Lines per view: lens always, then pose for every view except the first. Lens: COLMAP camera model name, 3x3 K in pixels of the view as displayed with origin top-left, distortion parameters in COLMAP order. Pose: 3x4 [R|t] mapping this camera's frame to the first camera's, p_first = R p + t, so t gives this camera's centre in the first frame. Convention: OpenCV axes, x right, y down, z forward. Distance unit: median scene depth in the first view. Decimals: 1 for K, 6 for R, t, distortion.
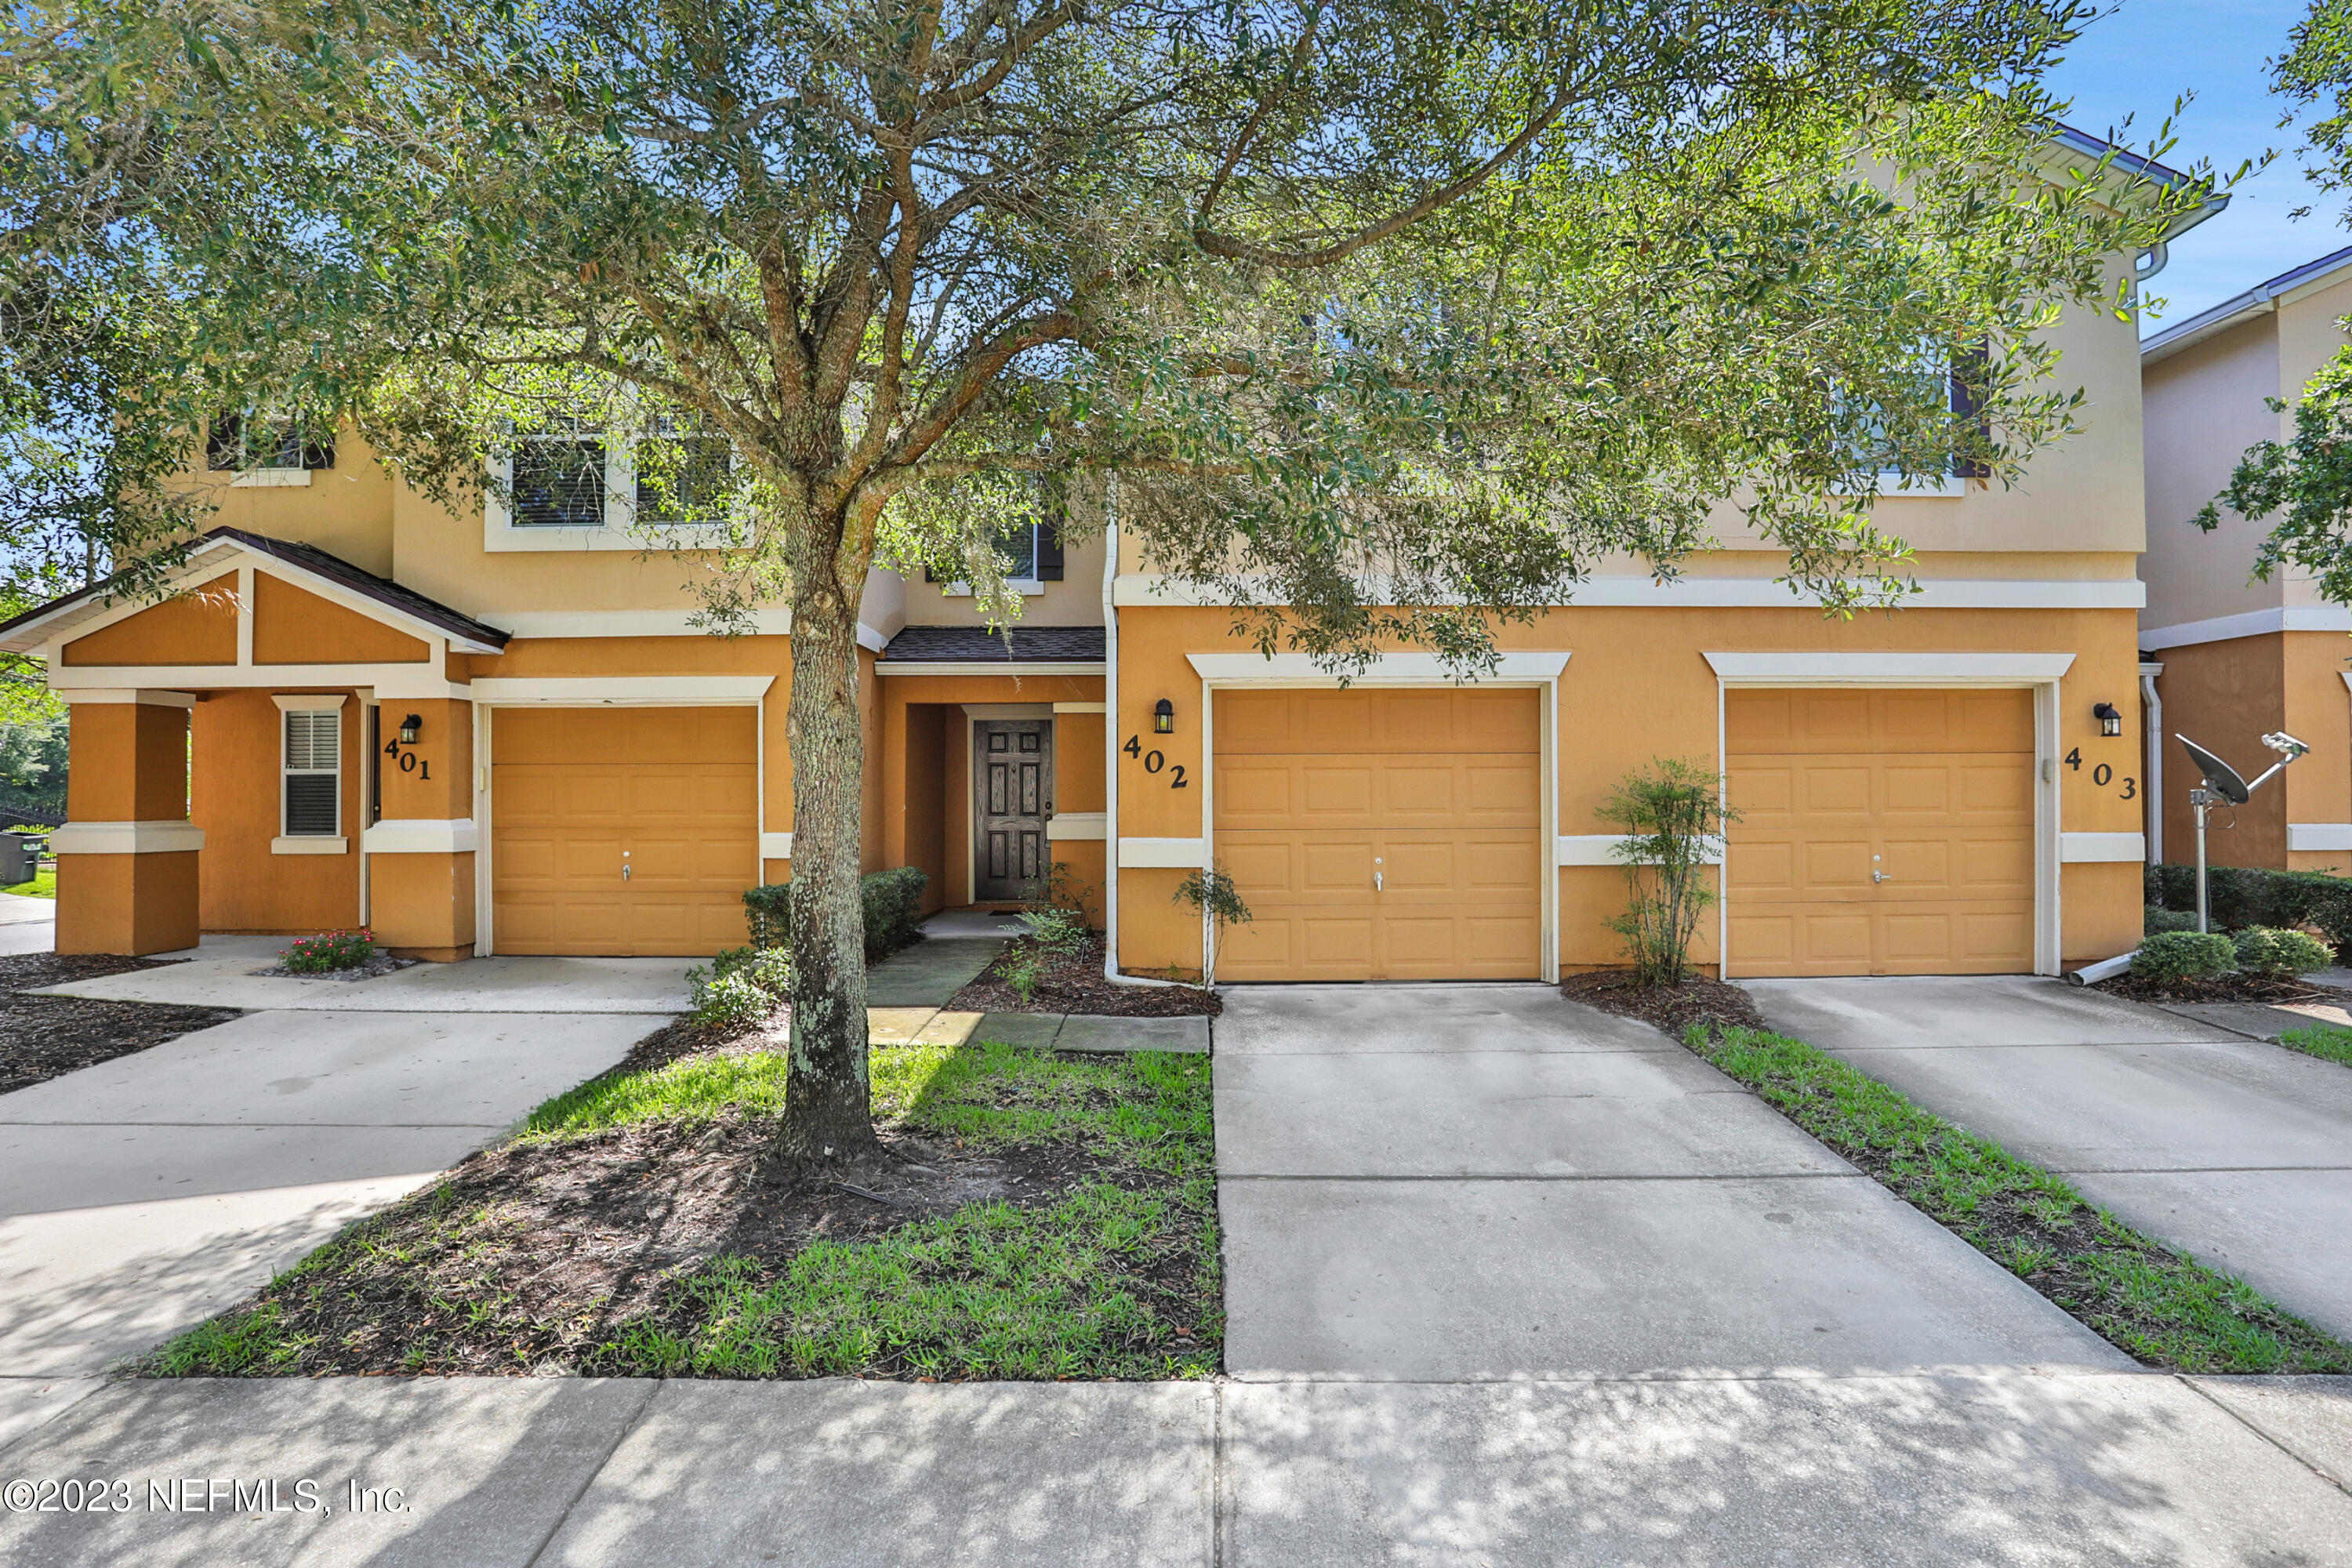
lens RADIAL K [[1170.9, 0, 1176.0], [0, 1170.9, 784.0], [0, 0, 1]] dist [-0.080677, 0.034302]
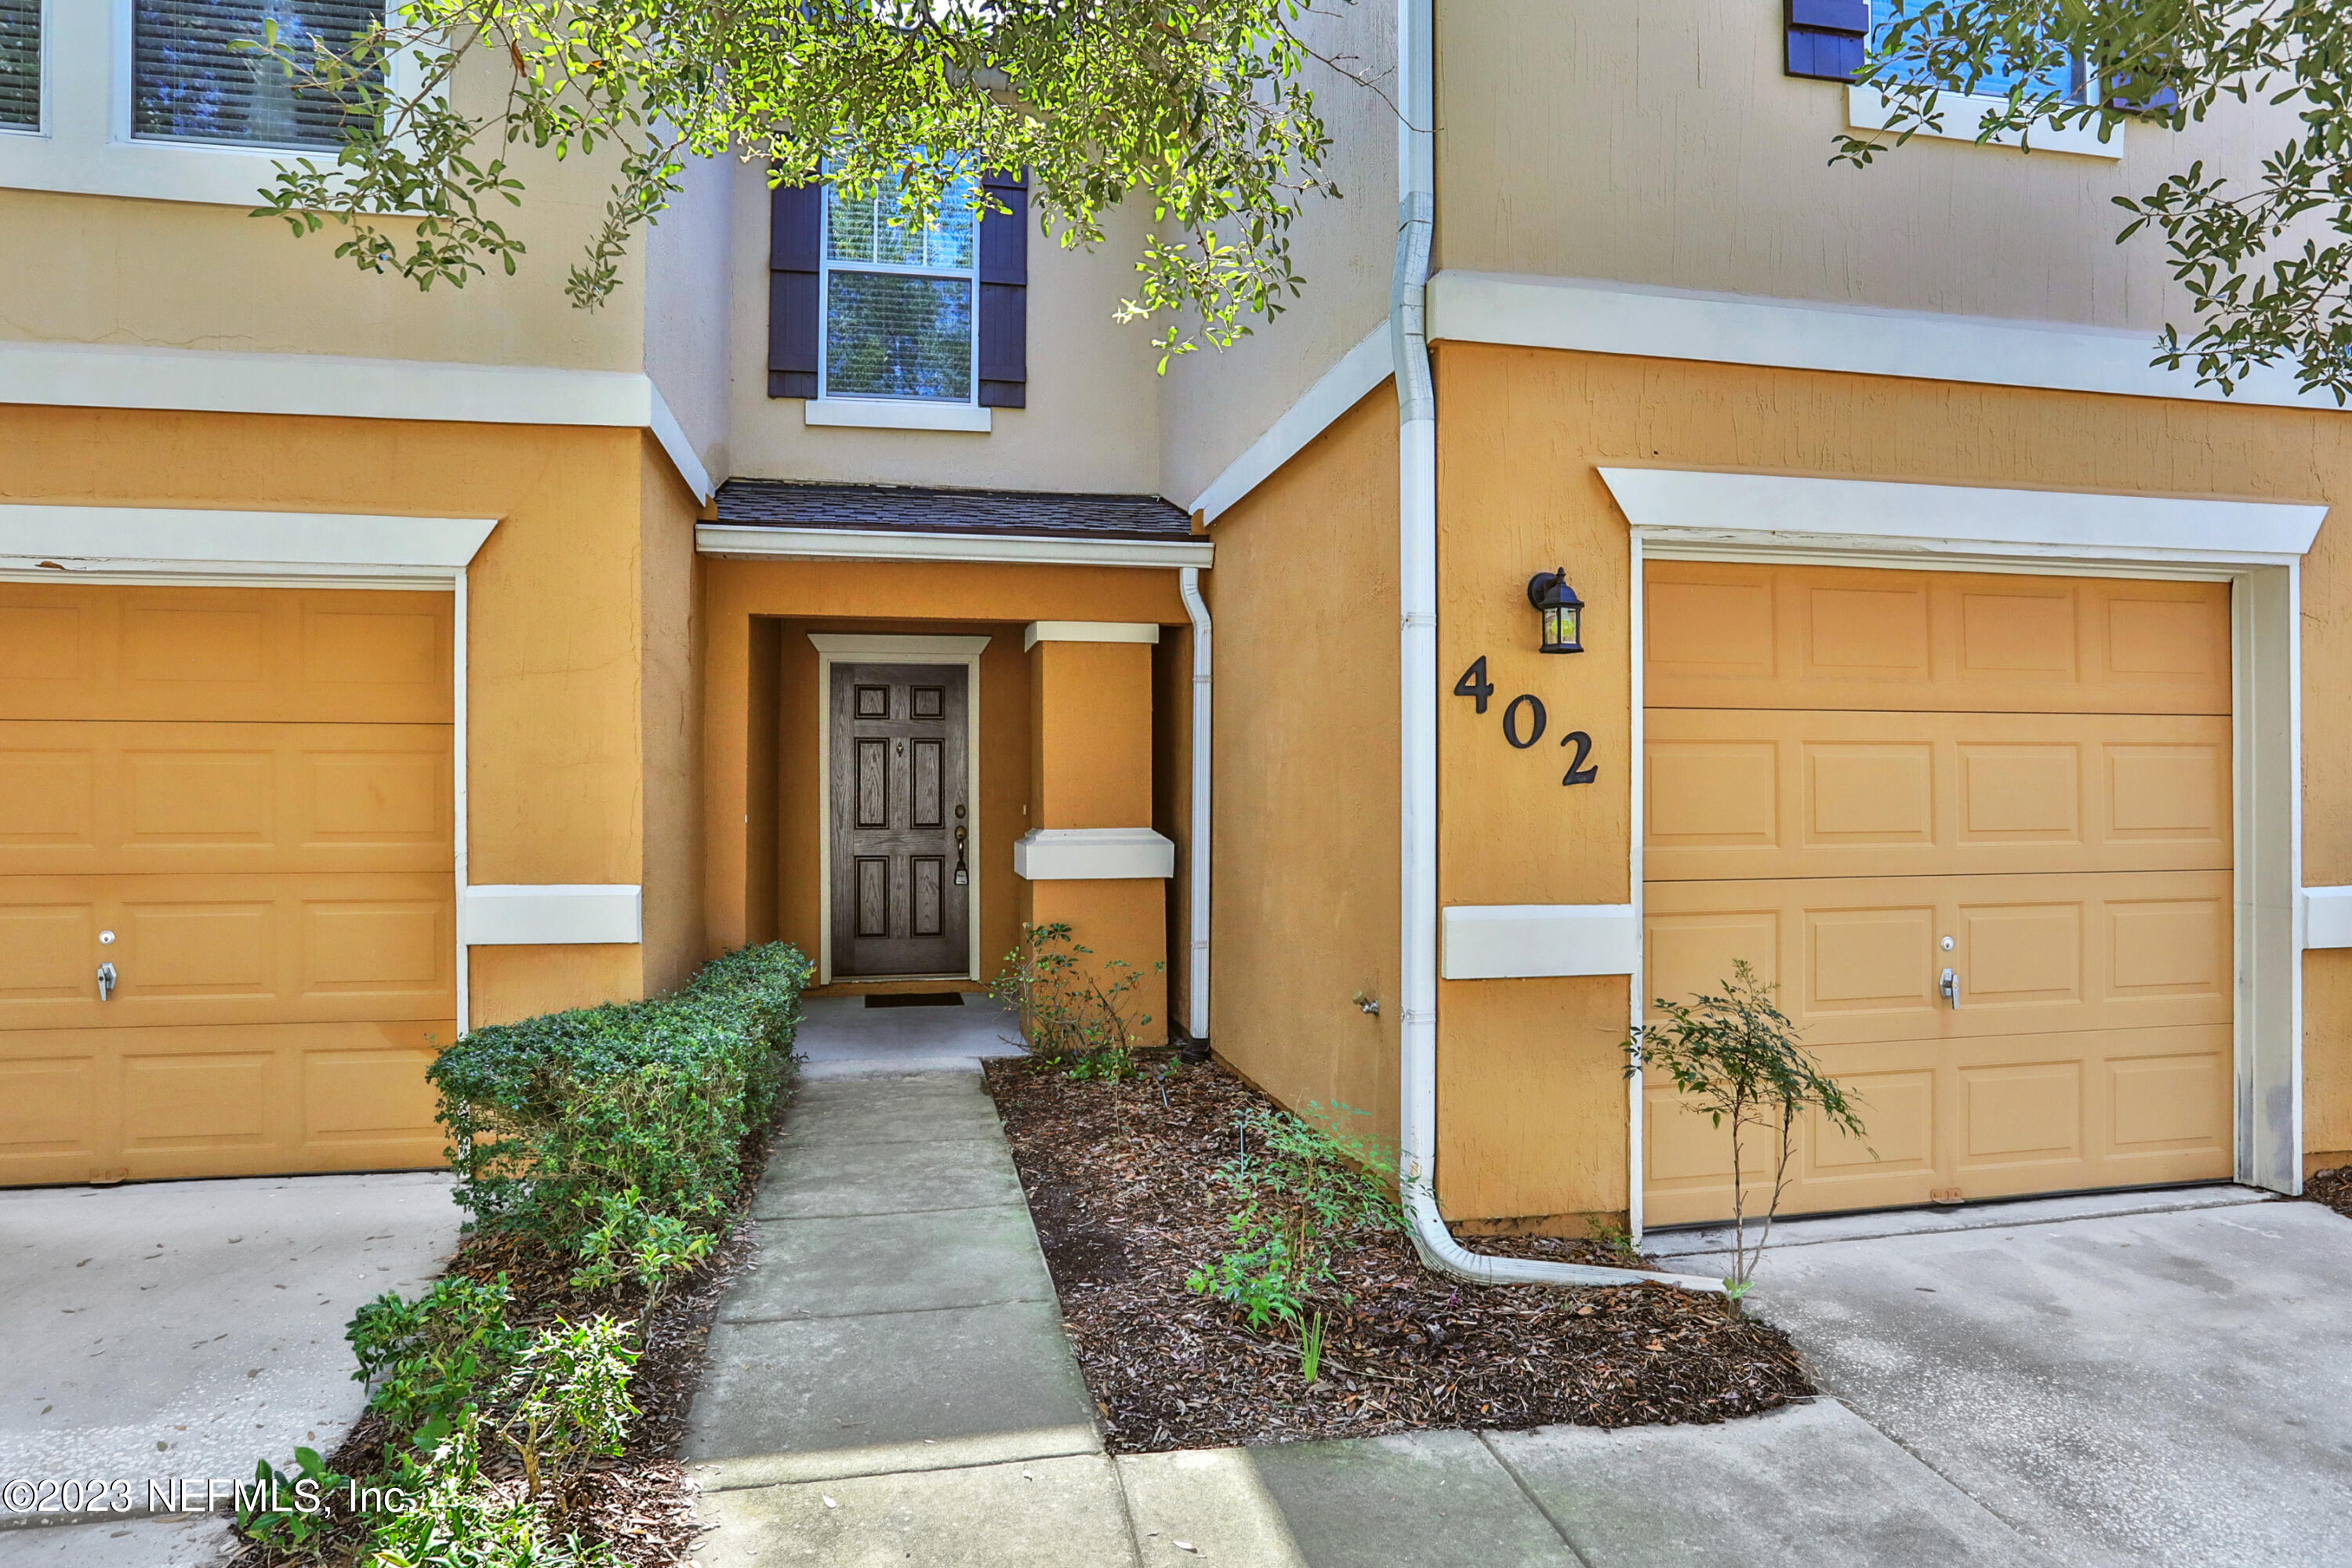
lens RADIAL K [[1316.8, 0, 1176.0], [0, 1316.8, 784.0], [0, 0, 1]] dist [-0.080134, 0.053682]
pose [[0.978345, 0.003487, 0.206953, -0.227941], [-0.004682, 0.999975, 0.005286, 0.001233], [-0.206929, -0.006141, 0.978337, 0.551940]]
